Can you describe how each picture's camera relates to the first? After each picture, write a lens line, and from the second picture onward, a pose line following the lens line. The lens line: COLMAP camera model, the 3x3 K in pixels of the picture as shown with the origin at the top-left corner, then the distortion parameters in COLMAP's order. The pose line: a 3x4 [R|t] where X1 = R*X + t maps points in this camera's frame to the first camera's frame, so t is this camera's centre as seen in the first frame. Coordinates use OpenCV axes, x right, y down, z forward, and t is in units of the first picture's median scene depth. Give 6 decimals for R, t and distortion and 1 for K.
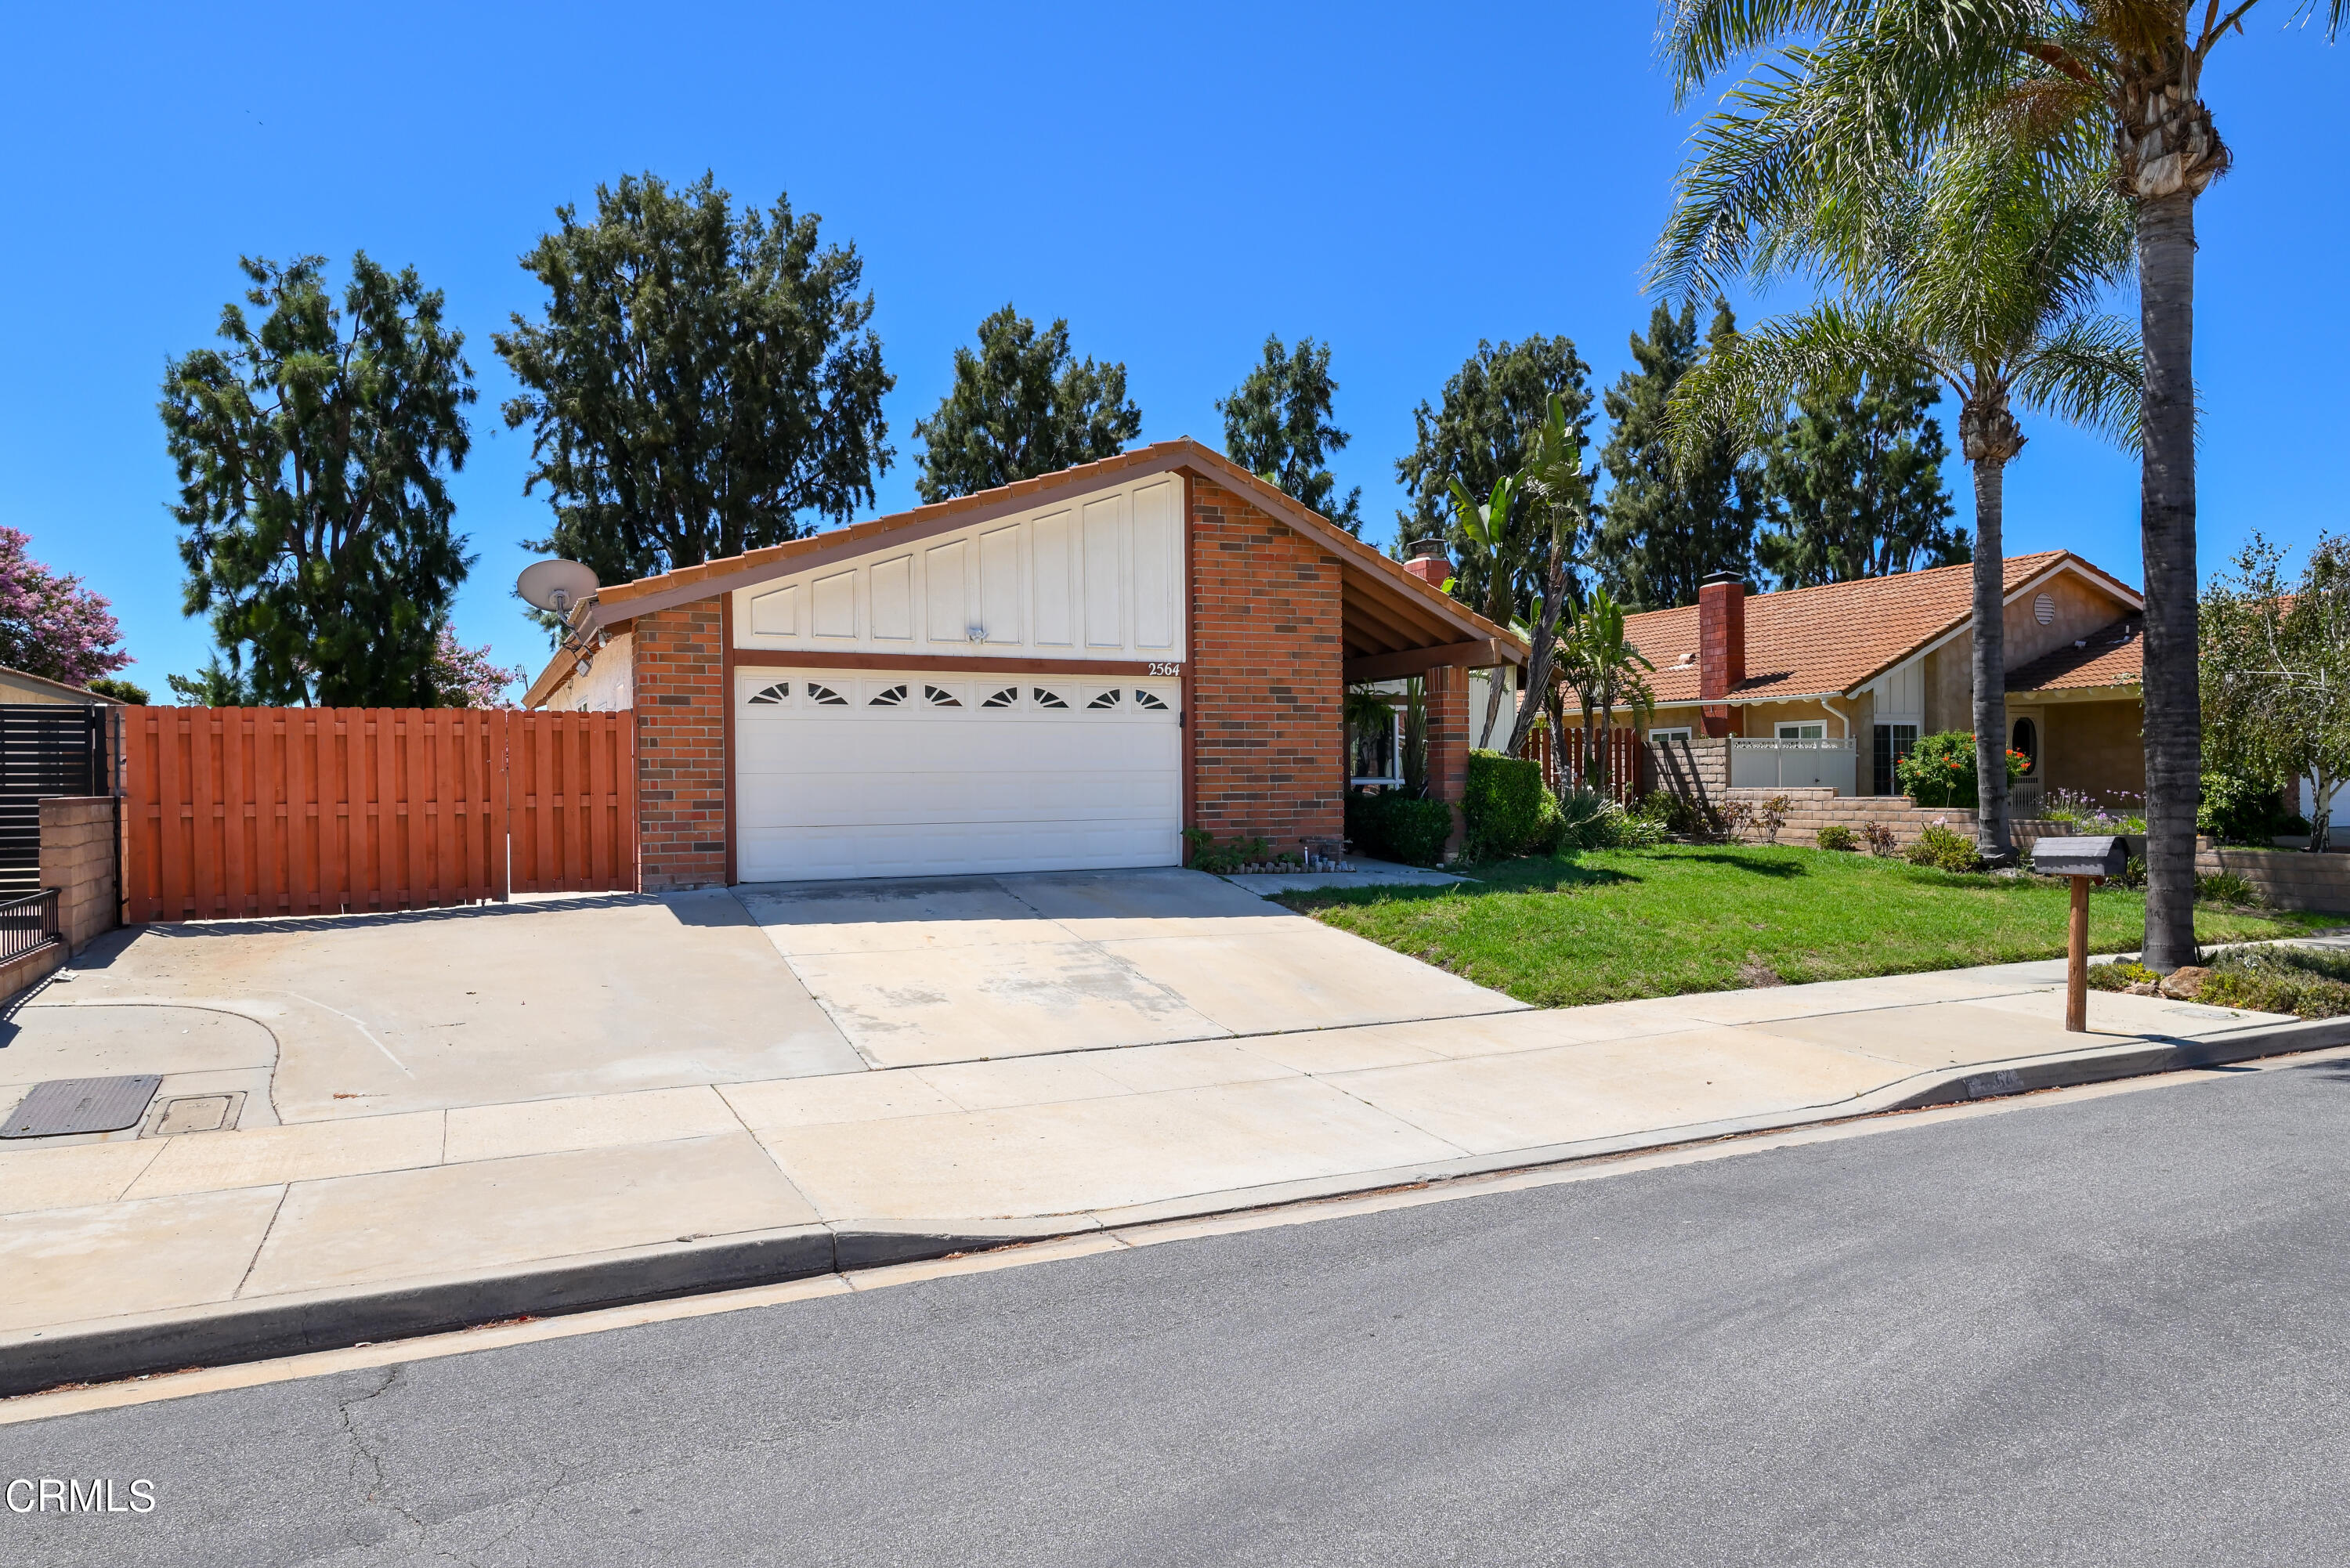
lens RADIAL K [[1419.4, 0, 1176.5], [0, 1419.4, 787.8], [0, 0, 1]] dist [-0.002516, 0.002918]
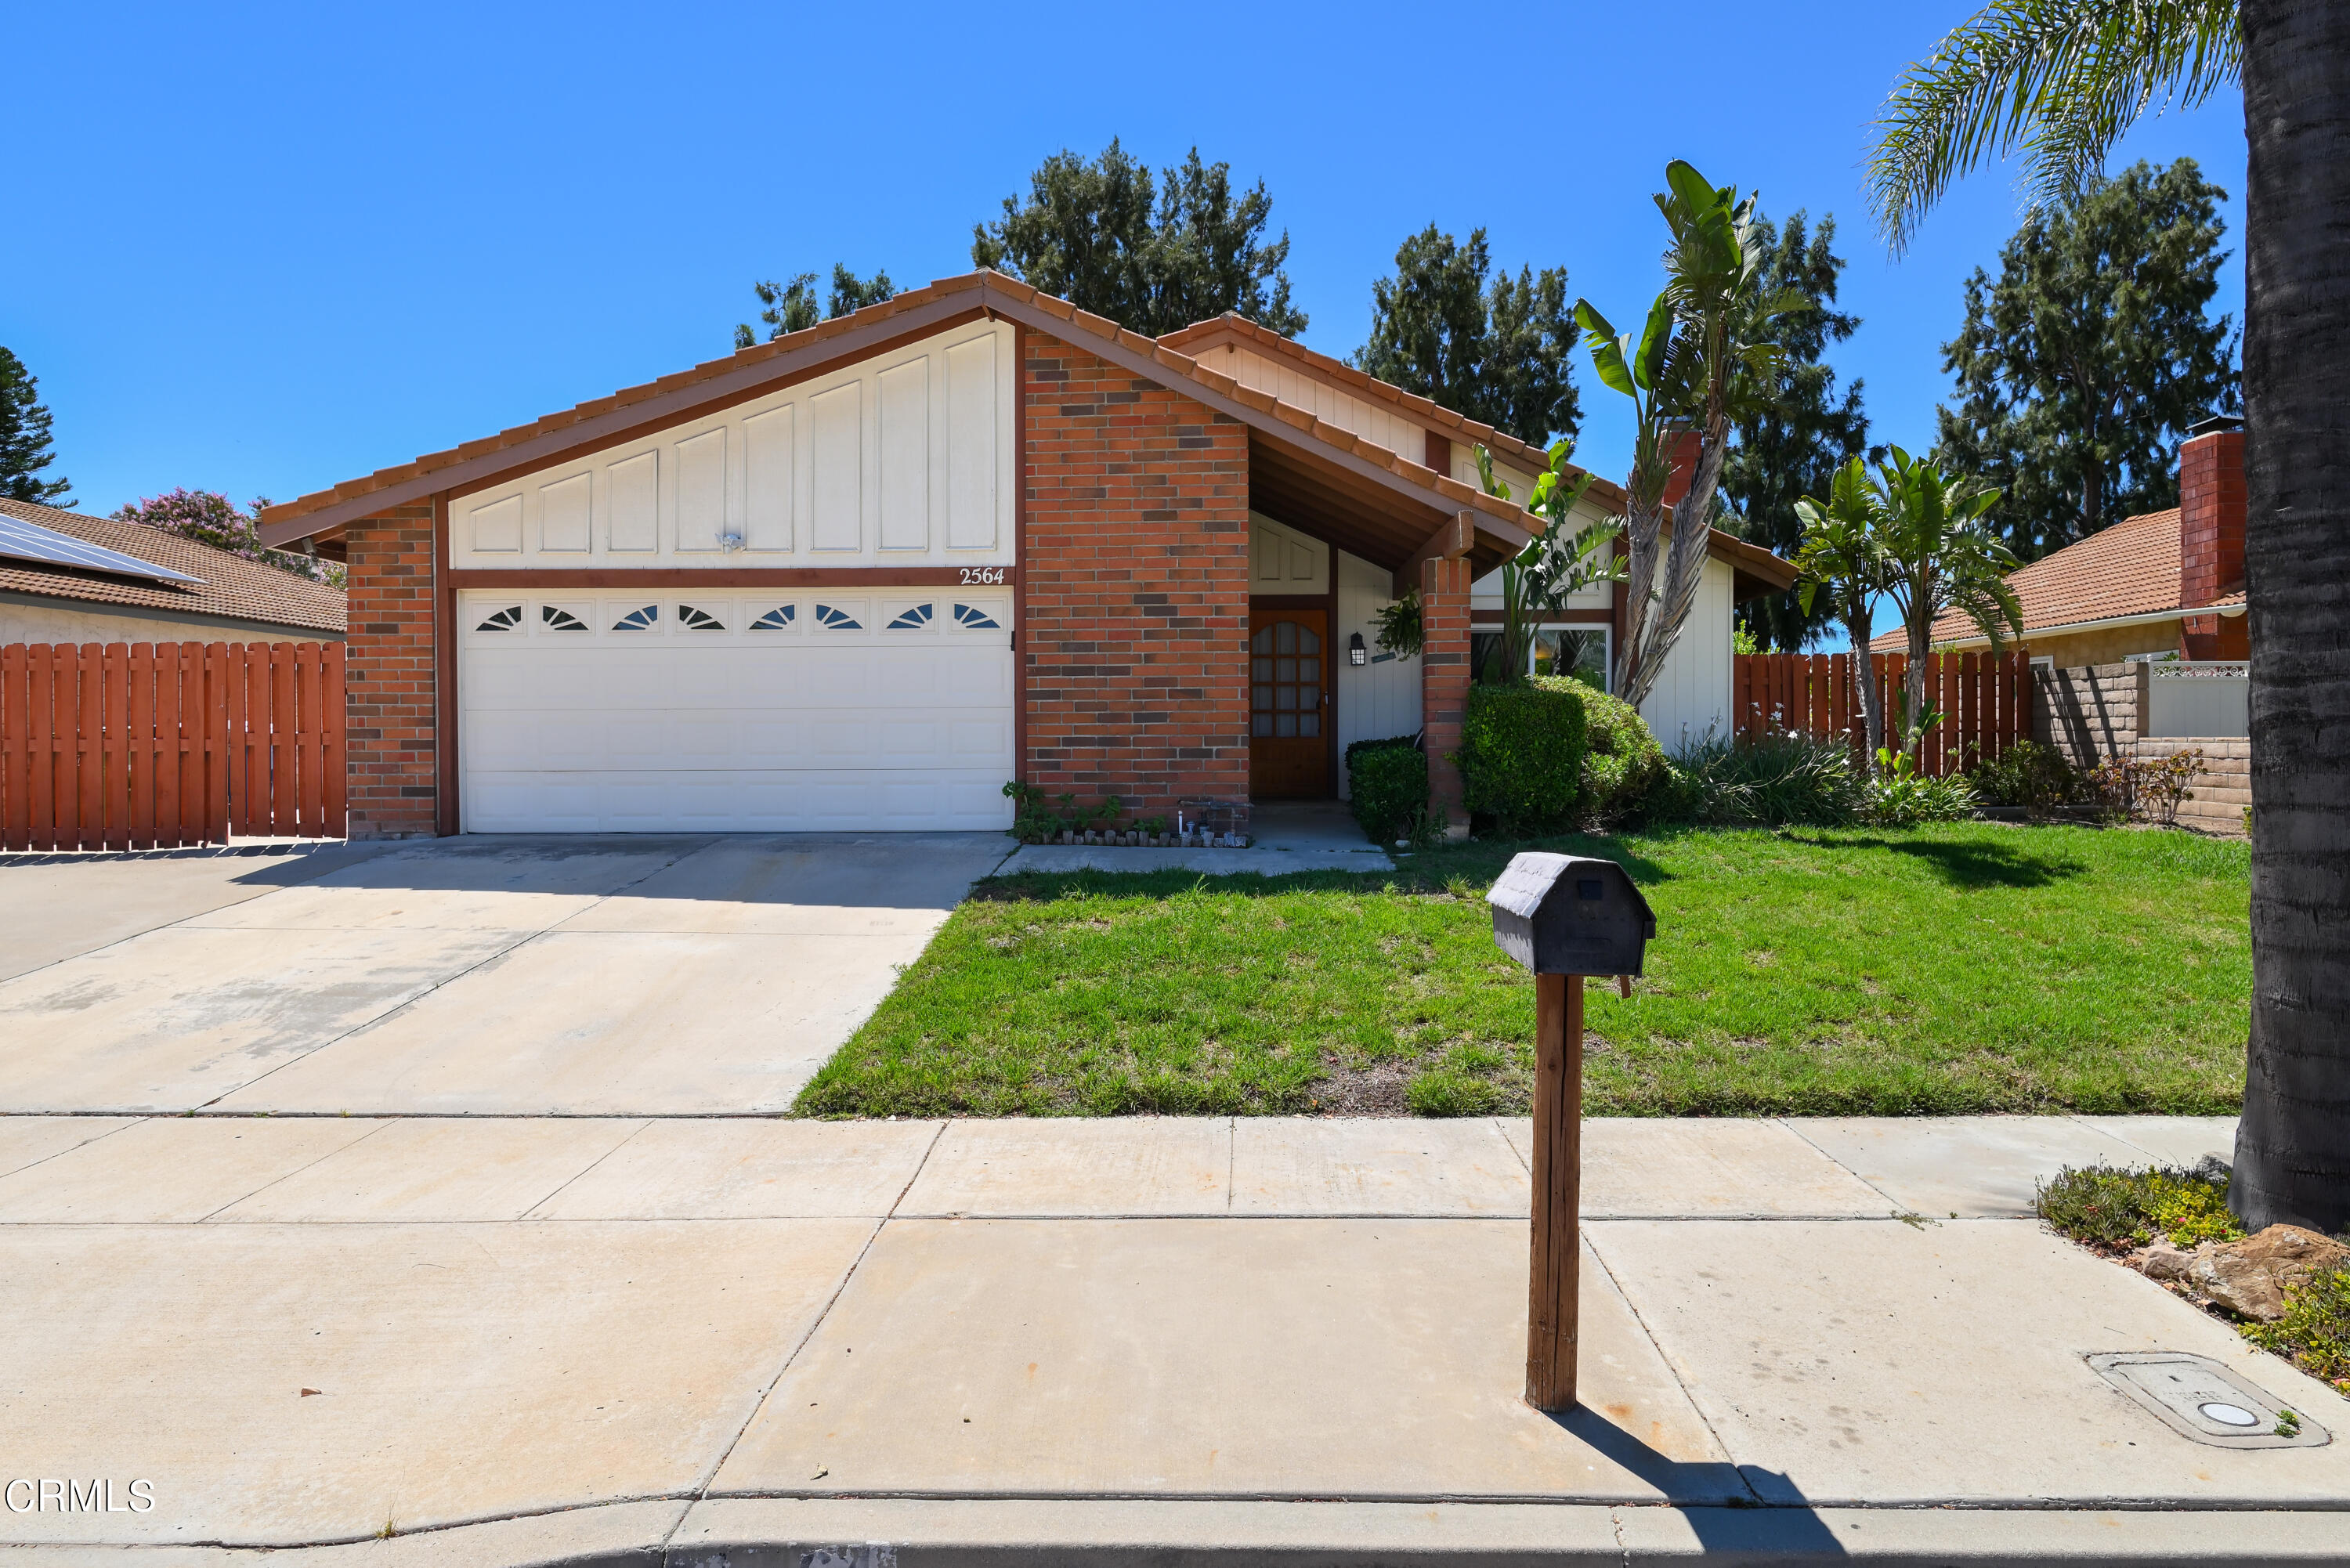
lens RADIAL K [[1345.4, 0, 1192.8], [0, 1345.4, 742.0], [0, 0, 1]] dist [-0.002329, 0.000468]
pose [[0.898663, 0.007183, -0.438580, 0.407174], [-0.005999, 0.999974, 0.004085, 0.003218], [0.438598, -0.001040, 0.898683, 0.382784]]
